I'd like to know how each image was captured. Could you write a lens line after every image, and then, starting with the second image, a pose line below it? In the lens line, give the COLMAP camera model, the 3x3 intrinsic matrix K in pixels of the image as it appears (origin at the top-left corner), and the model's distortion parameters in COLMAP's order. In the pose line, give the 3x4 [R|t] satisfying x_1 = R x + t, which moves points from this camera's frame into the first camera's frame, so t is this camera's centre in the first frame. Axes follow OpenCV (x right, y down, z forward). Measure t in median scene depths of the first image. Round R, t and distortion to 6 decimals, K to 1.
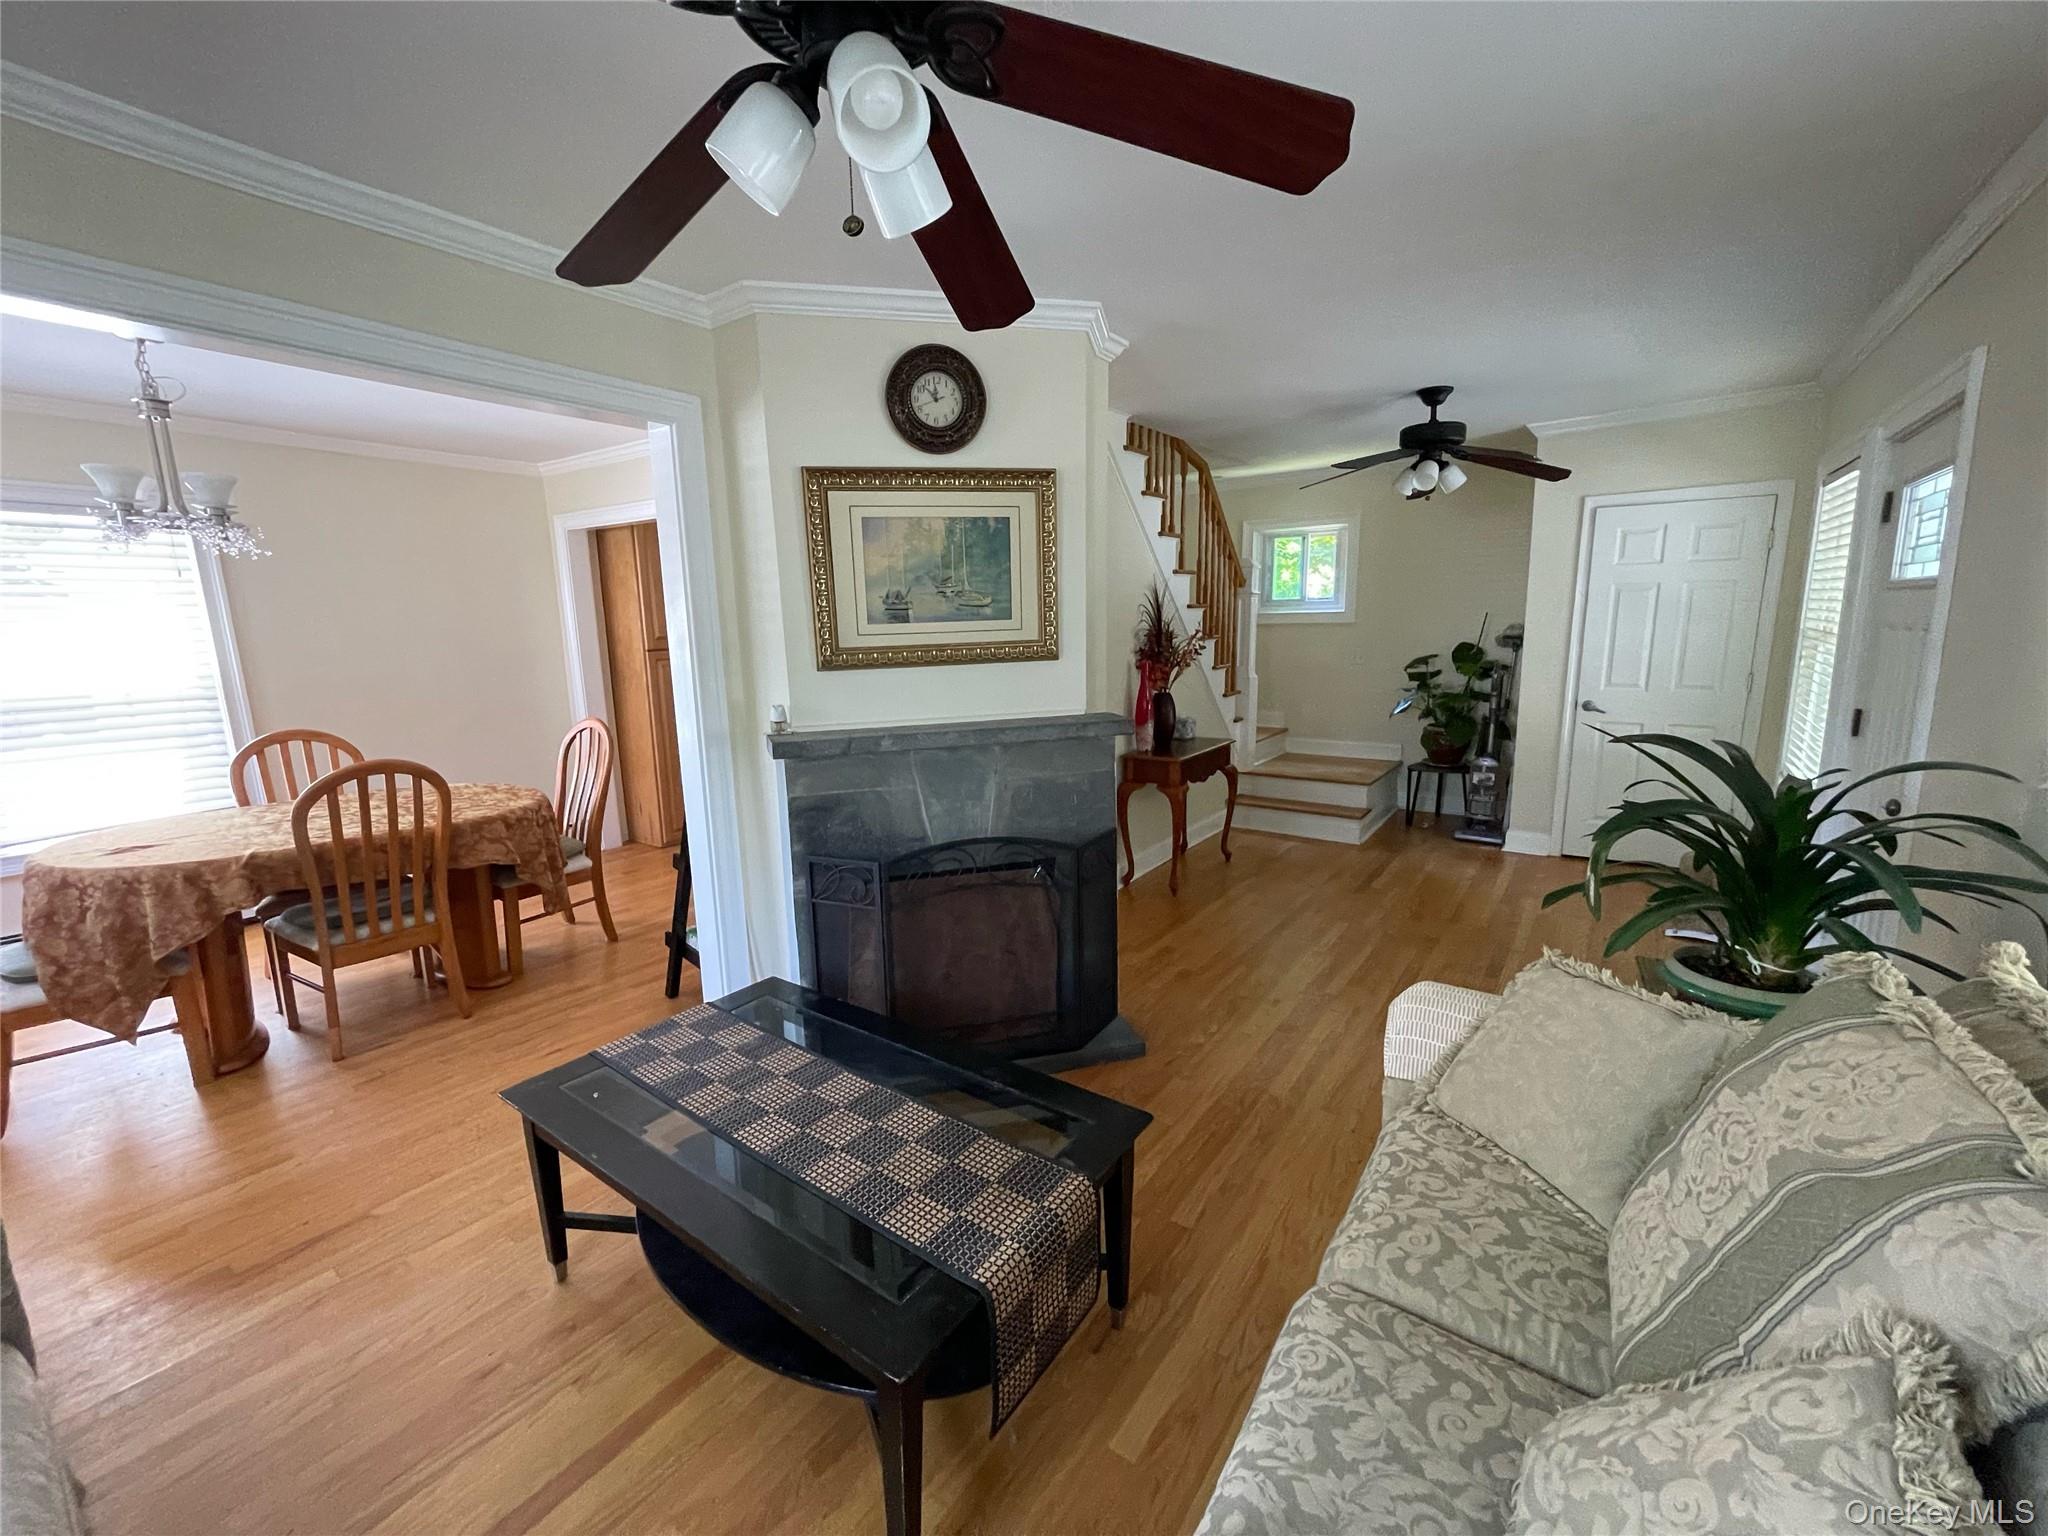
lens RADIAL K [[826.2, 0, 1021.7], [0, 826.2, 767.0], [0, 0, 1]] dist [0.001570, 0.000804]
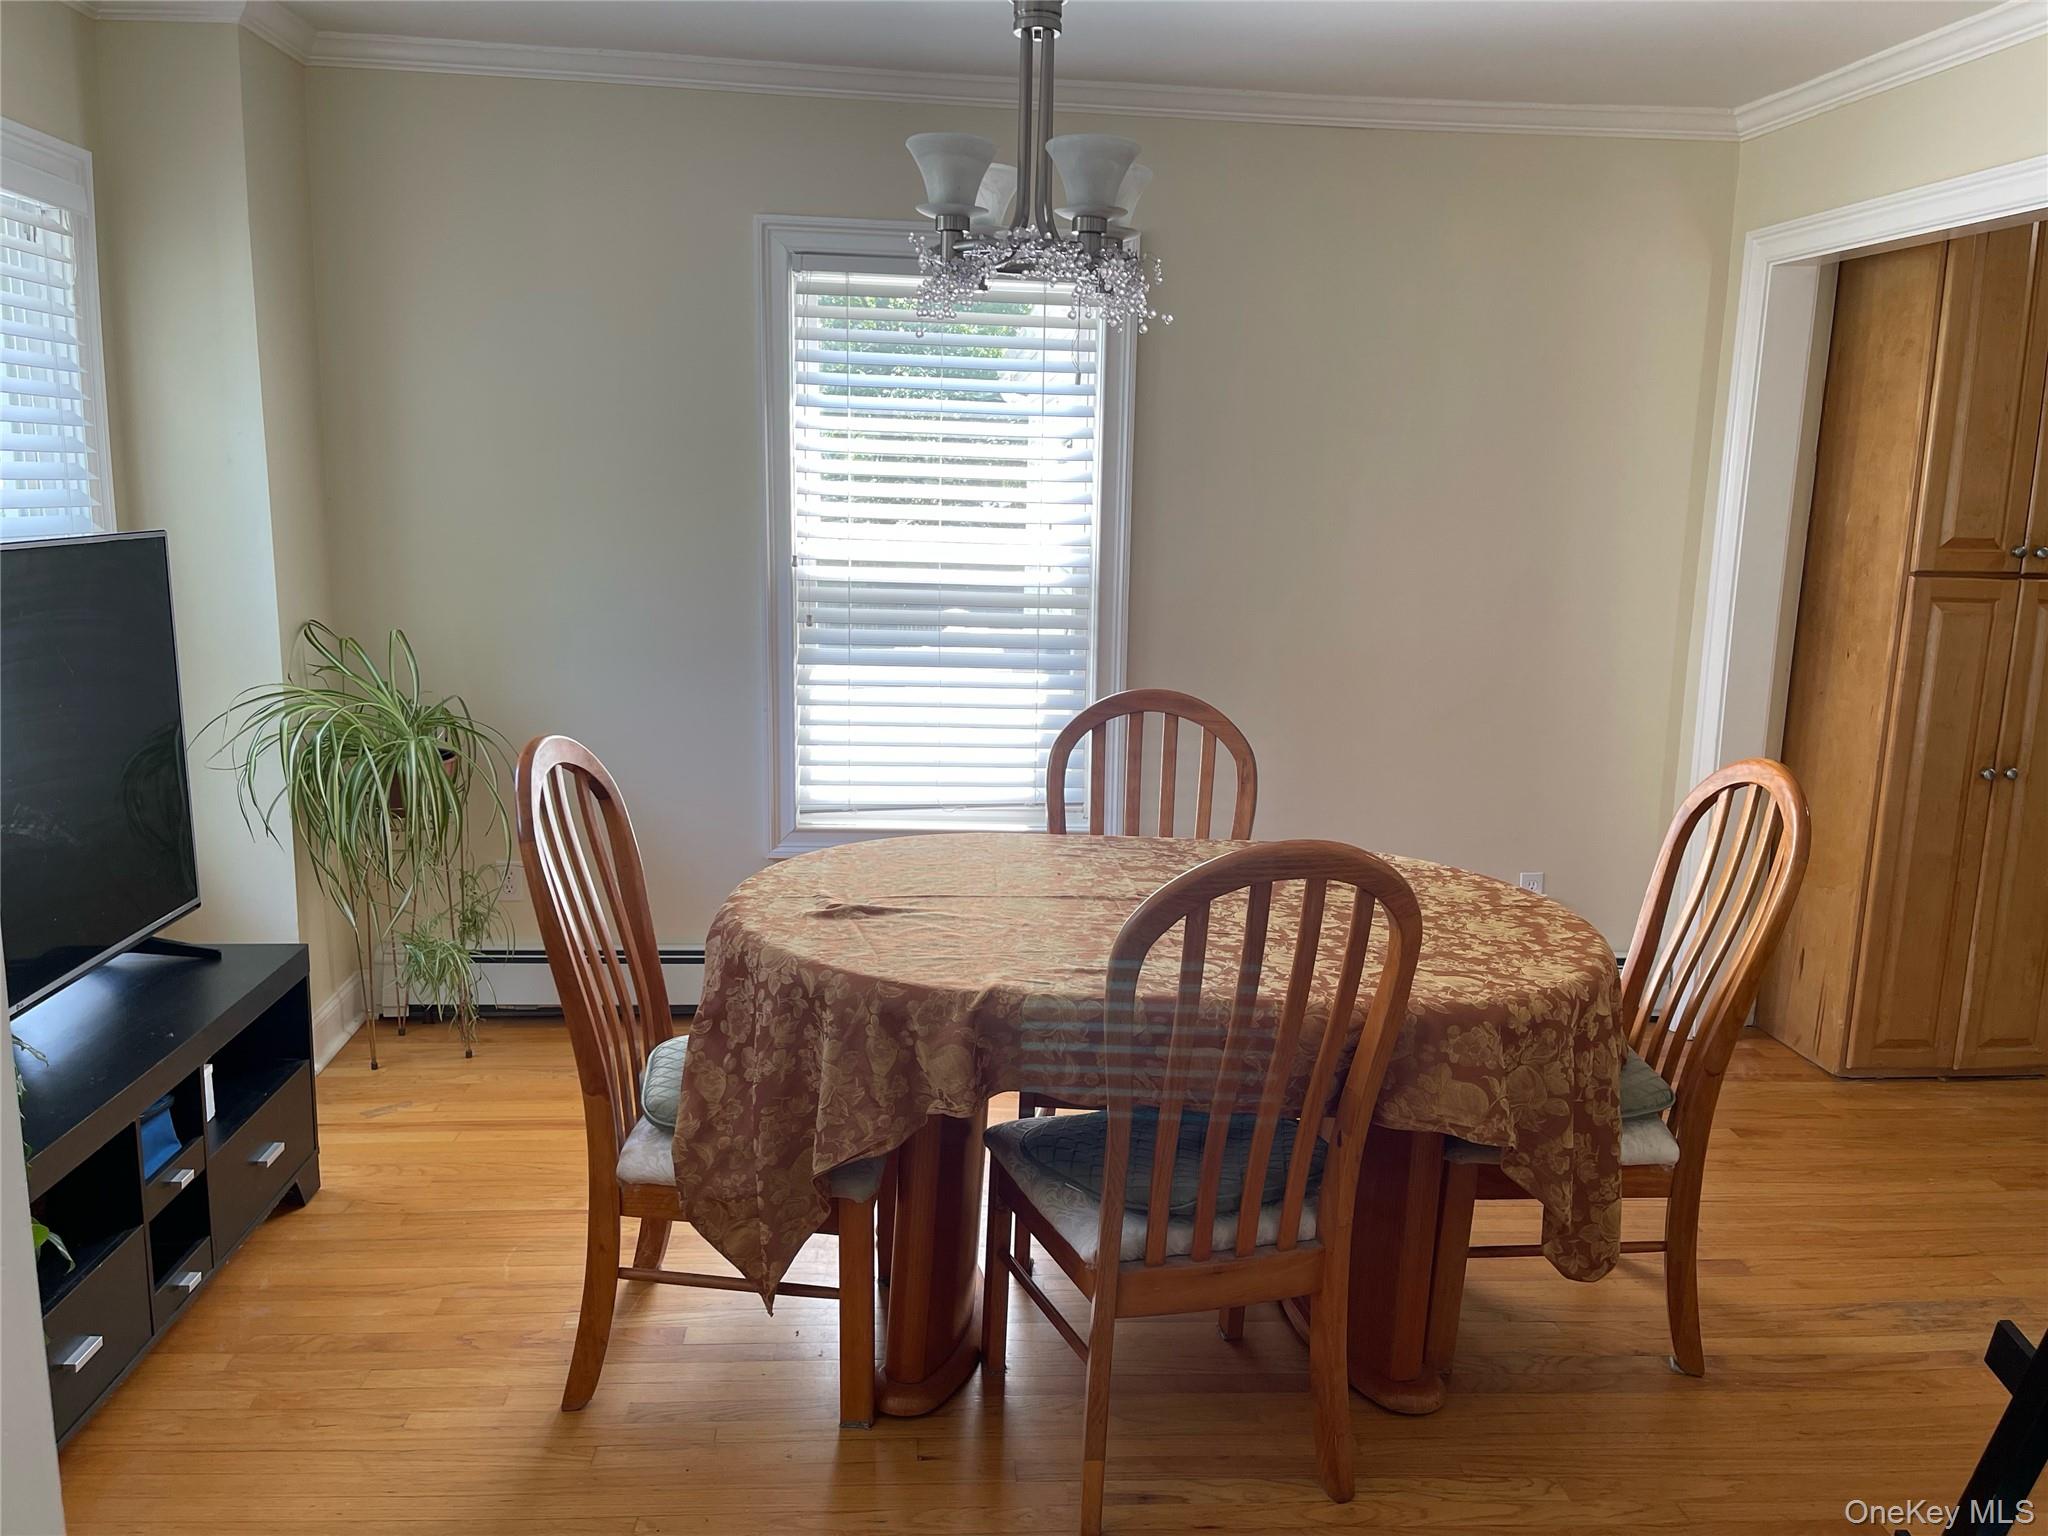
lens RADIAL K [[1544.8, 0, 1029.1], [0, 1544.8, 764.9], [0, 0, 1]] dist [0.031811, -0.043703]
pose [[0.637643, 0.174904, -0.750213, -0.256367], [-0.171756, 0.981647, 0.082877, -0.069080], [0.750940, 0.076007, 0.655981, 0.371470]]
